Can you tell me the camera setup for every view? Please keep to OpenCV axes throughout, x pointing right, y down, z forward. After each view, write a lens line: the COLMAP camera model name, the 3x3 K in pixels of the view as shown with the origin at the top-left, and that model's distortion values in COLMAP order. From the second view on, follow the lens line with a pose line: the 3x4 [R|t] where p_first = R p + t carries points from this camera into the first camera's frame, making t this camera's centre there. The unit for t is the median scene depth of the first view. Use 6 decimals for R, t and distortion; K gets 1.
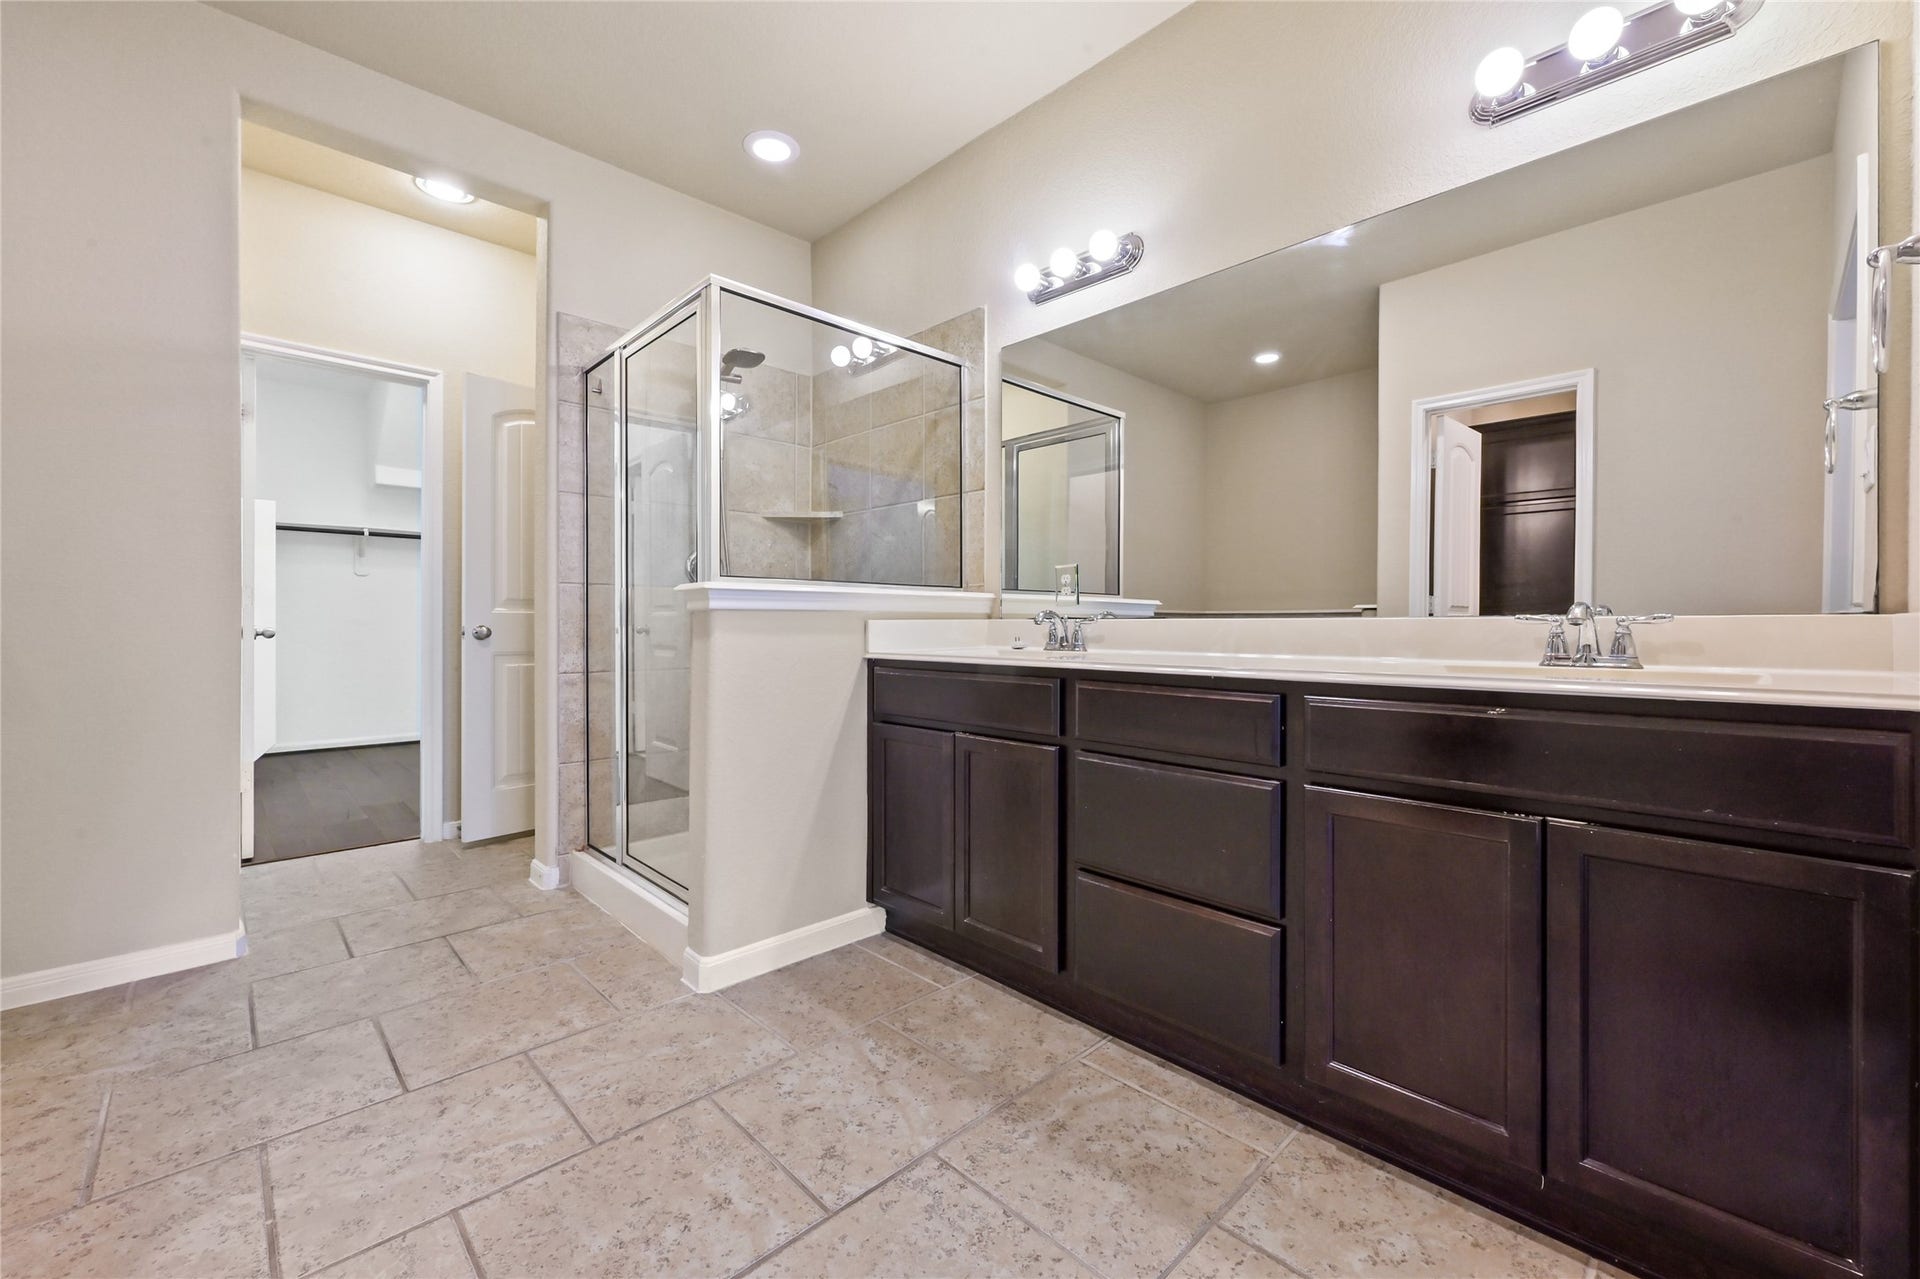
lens RADIAL K [[784.4, 0, 953.9], [0, 784.4, 630.8], [0, 0, 1]] dist [0.002105, 0.000266]
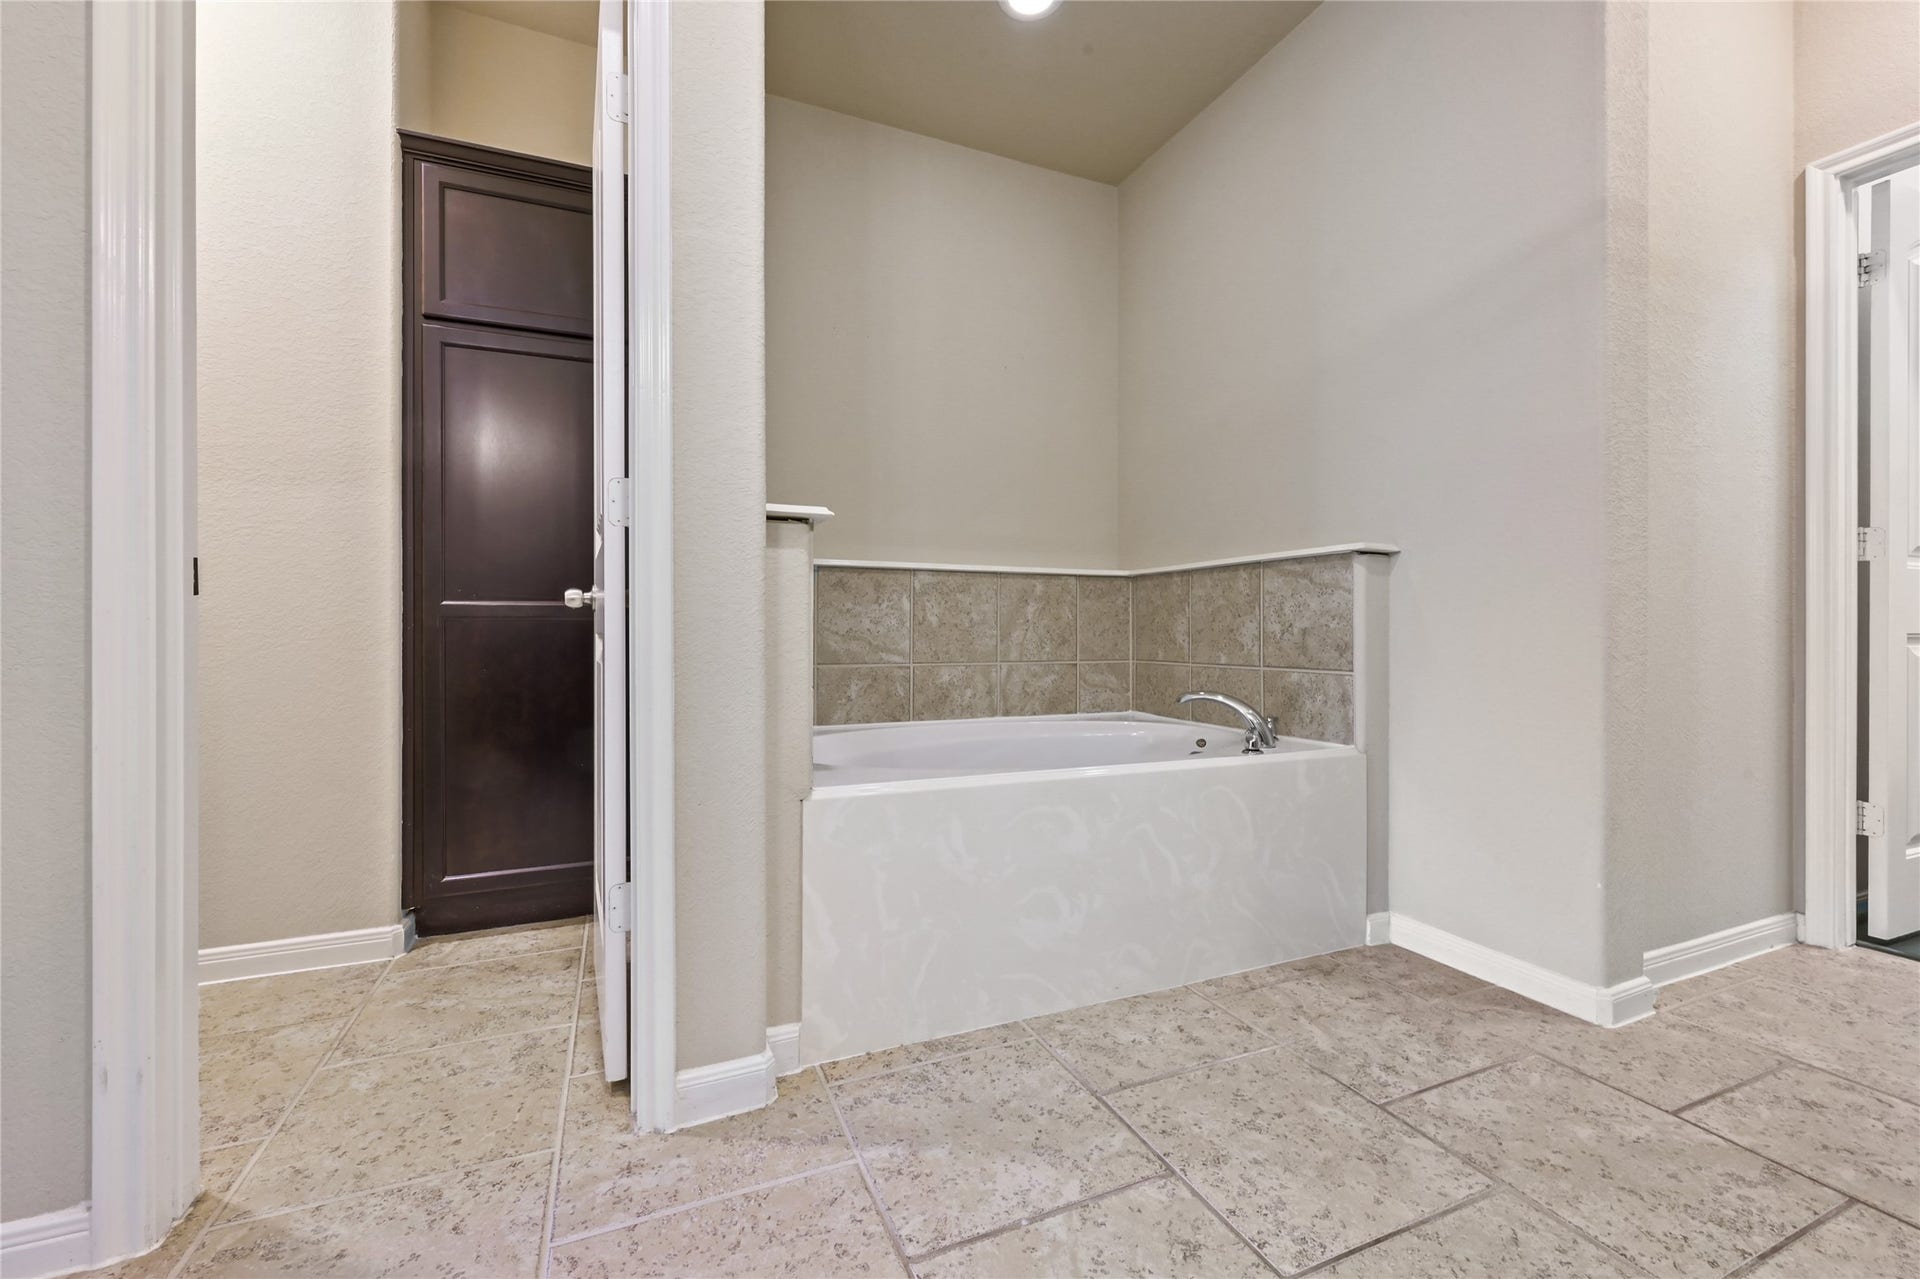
lens RADIAL K [[784.4, 0, 956.6], [0, 784.4, 636.8], [0, 0, 1]] dist [0.002105, 0.000266]
pose [[-0.356545, 0.001050, -0.934278, -0.023916], [-0.008672, 0.999953, 0.004433, 0.067416], [0.934238, 0.009683, -0.356519, 0.802329]]
